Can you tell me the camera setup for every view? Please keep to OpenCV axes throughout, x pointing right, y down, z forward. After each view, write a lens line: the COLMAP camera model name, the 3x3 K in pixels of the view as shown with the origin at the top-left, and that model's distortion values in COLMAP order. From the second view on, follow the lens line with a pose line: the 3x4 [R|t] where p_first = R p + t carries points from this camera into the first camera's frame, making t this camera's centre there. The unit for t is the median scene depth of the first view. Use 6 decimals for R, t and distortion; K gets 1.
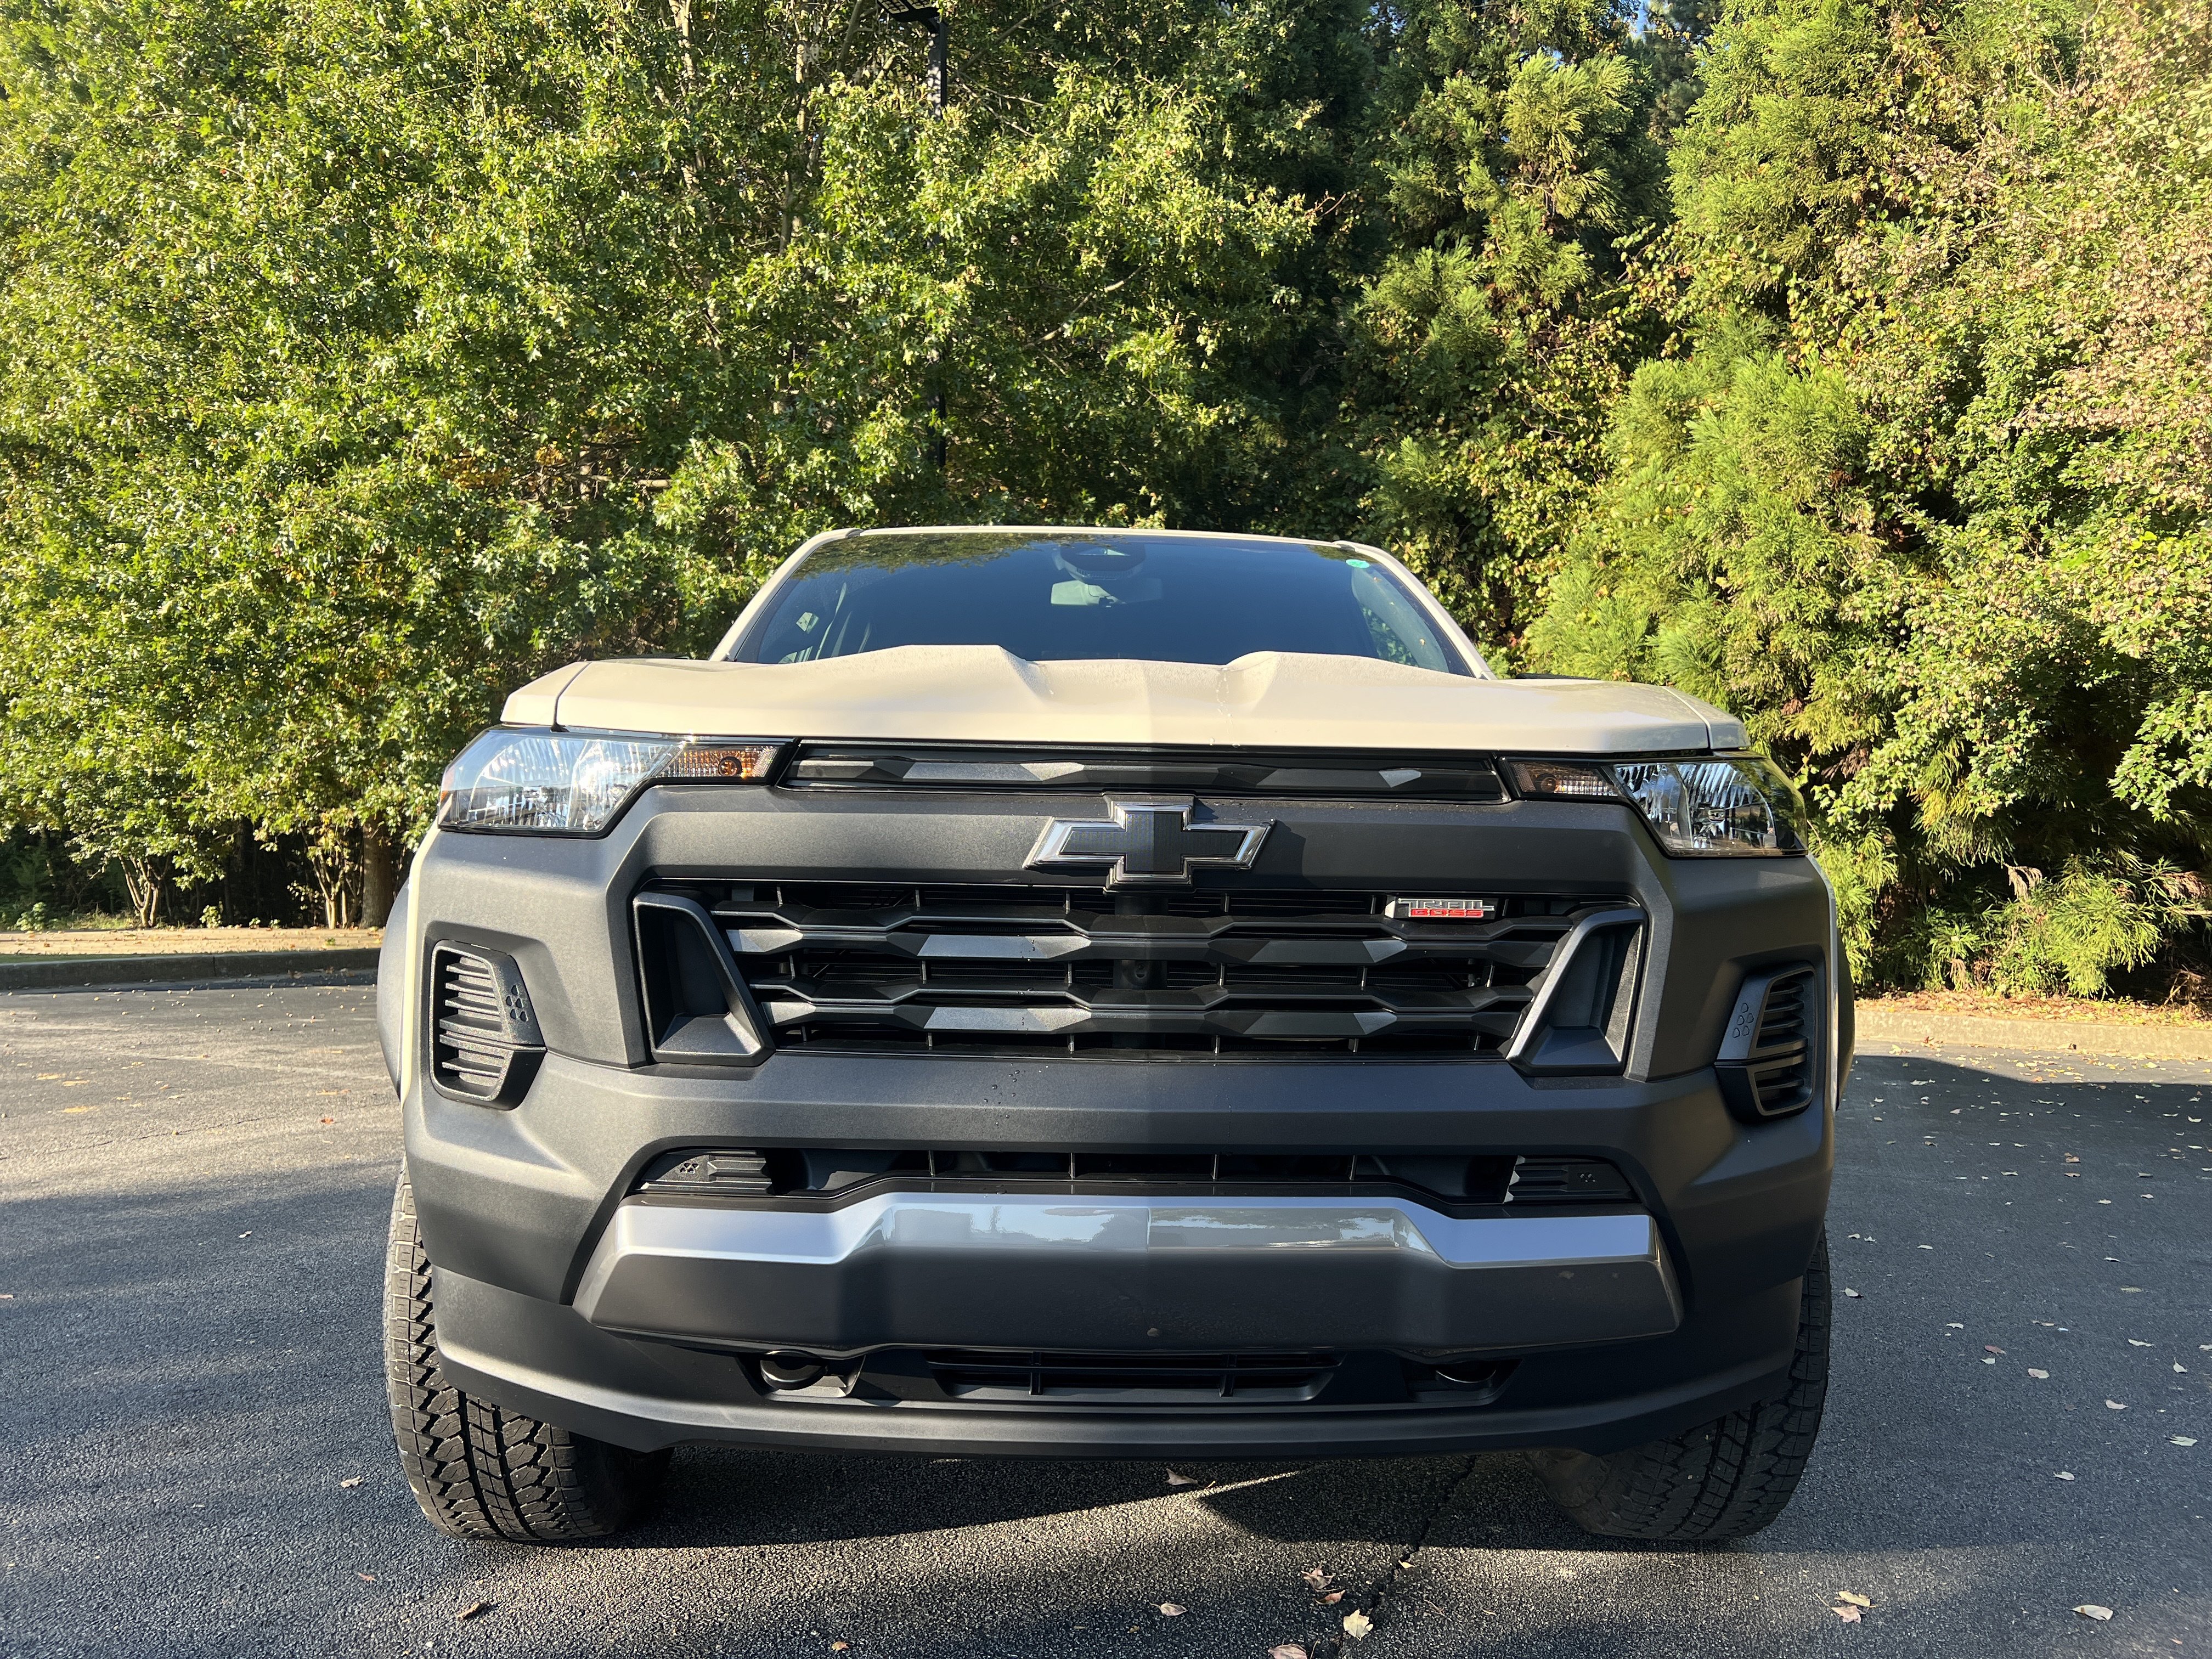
lens RADIAL K [[1675.4, 0, 1126.2], [0, 1675.4, 840.7], [0, 0, 1]] dist [0.026741, -0.036082]
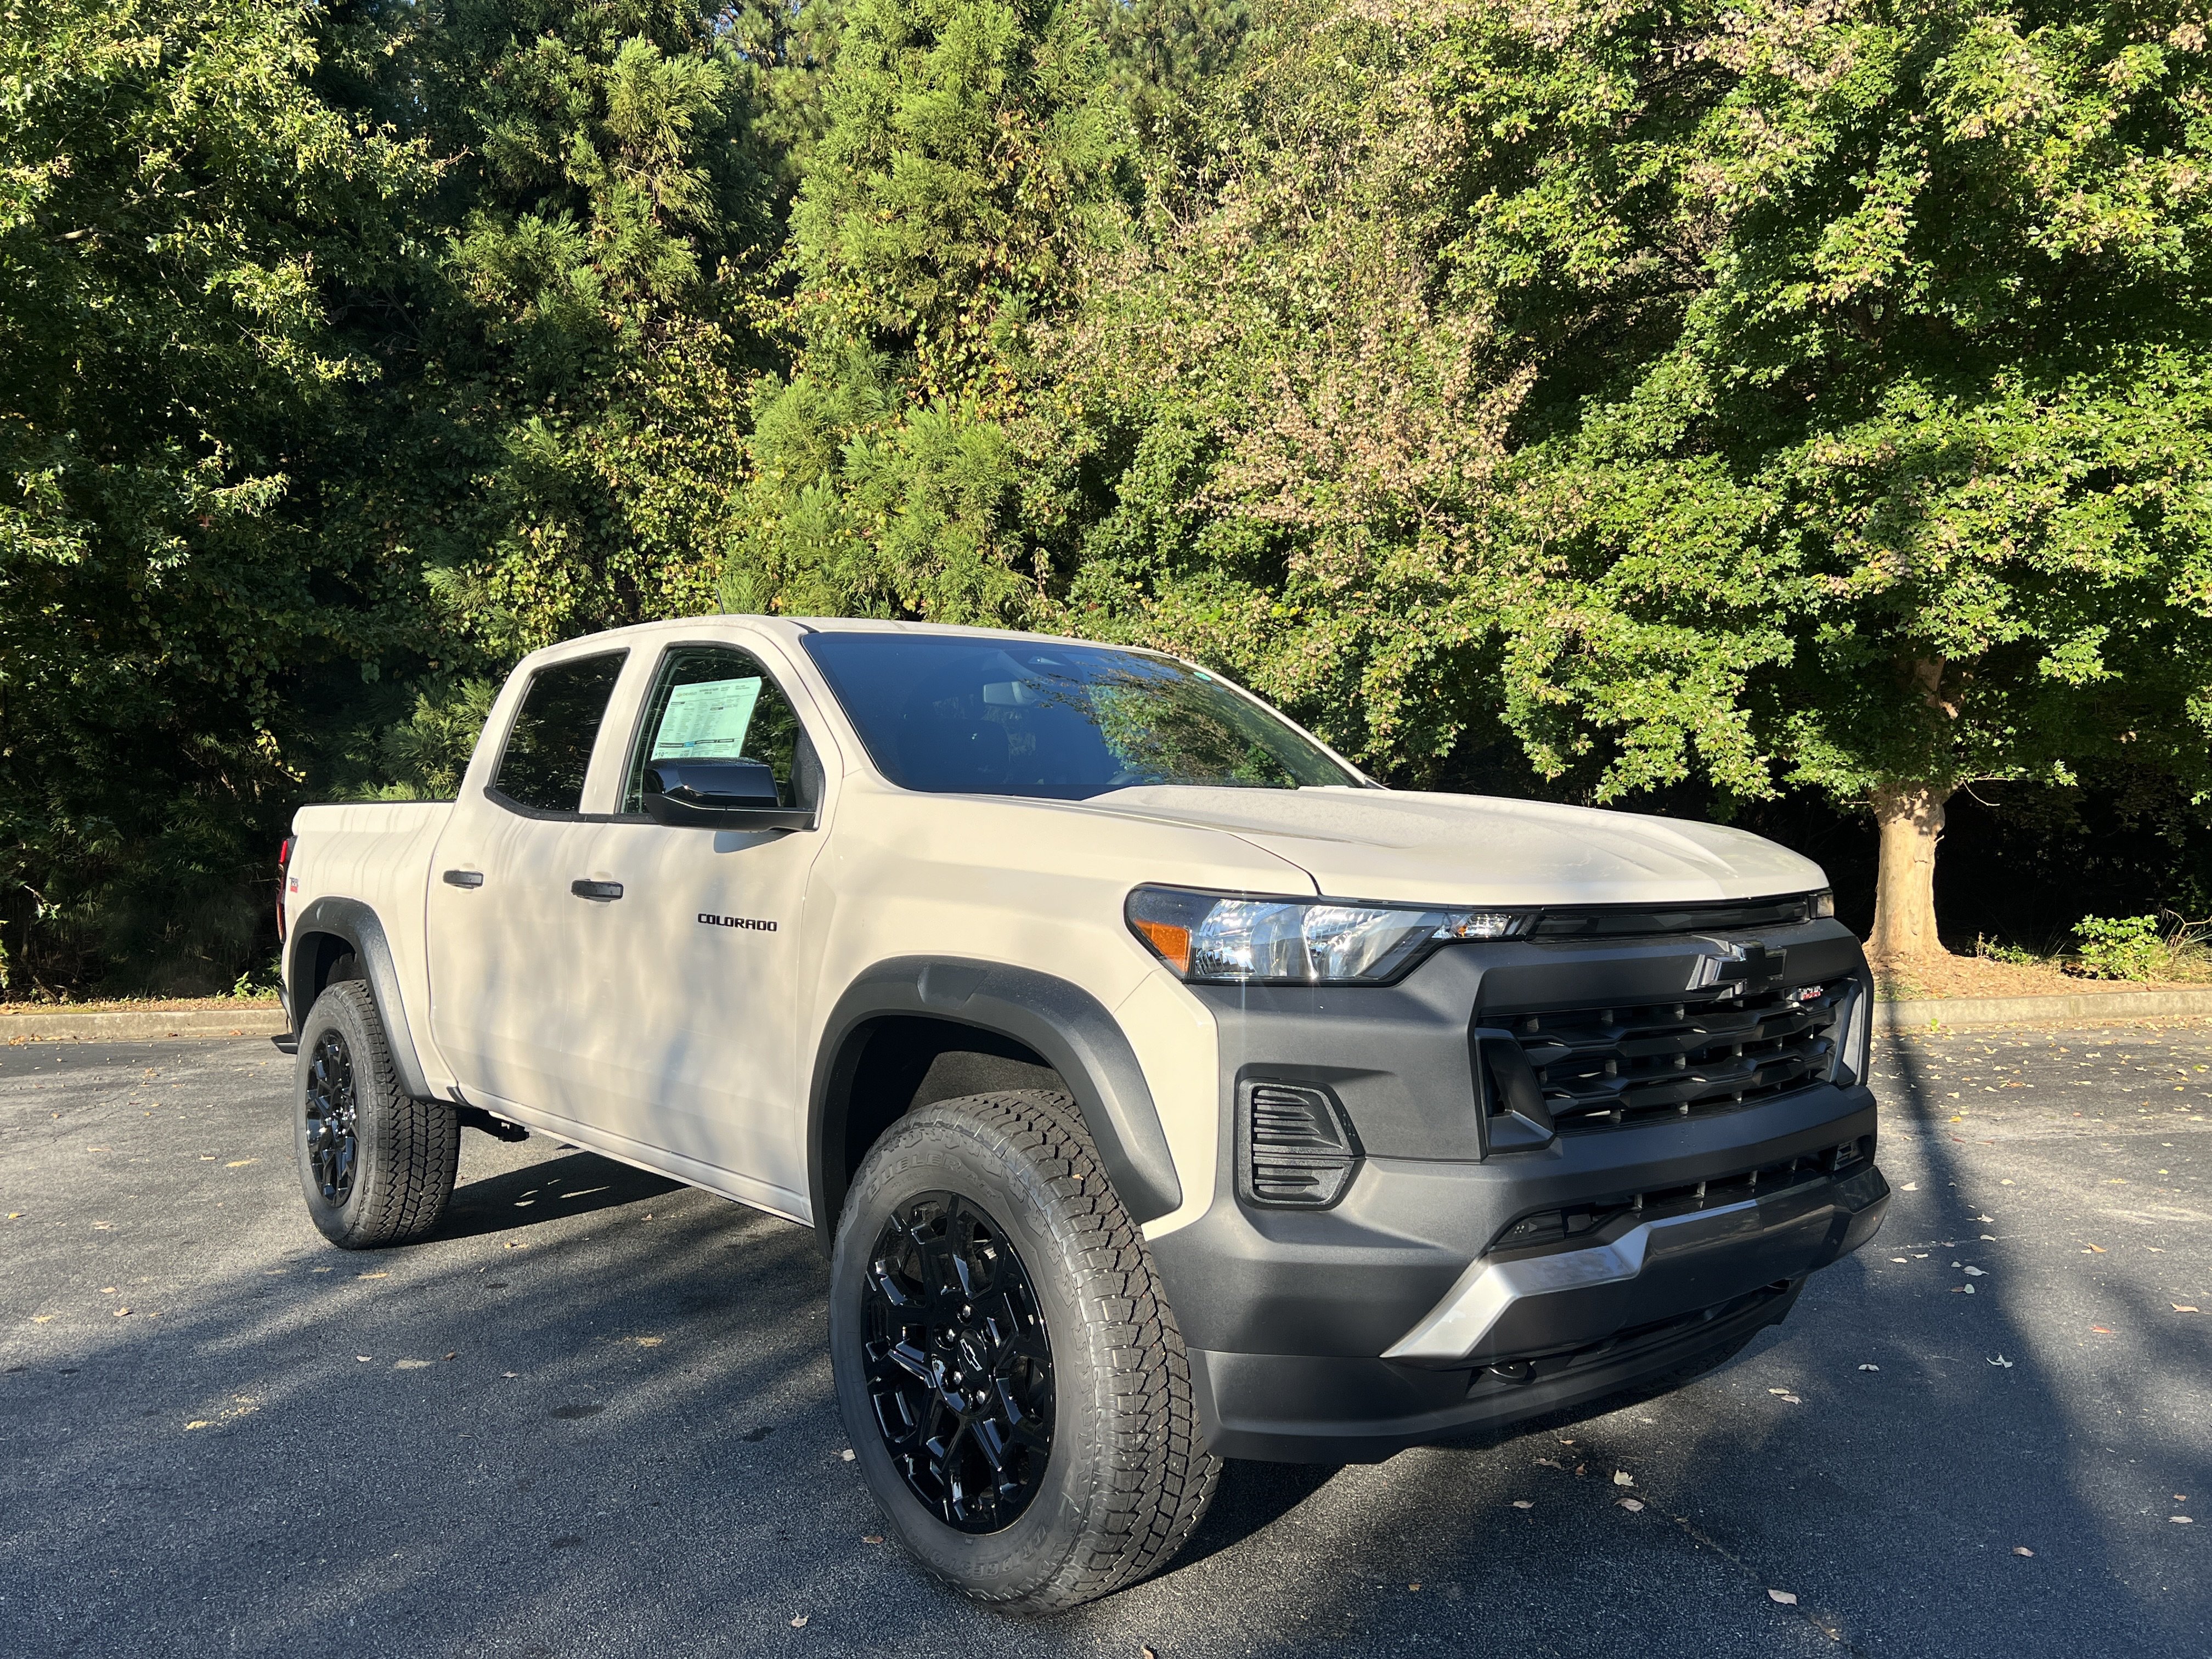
lens RADIAL K [[1770.4, 0, 1103.2], [0, 1770.4, 818.6], [0, 0, 1]] dist [0.035328, -0.041103]
pose [[0.799961, -0.015483, 0.599852, -0.175405], [0.012042, 0.999880, 0.009750, -0.019459], [-0.599931, -0.000576, 0.800051, 0.005897]]
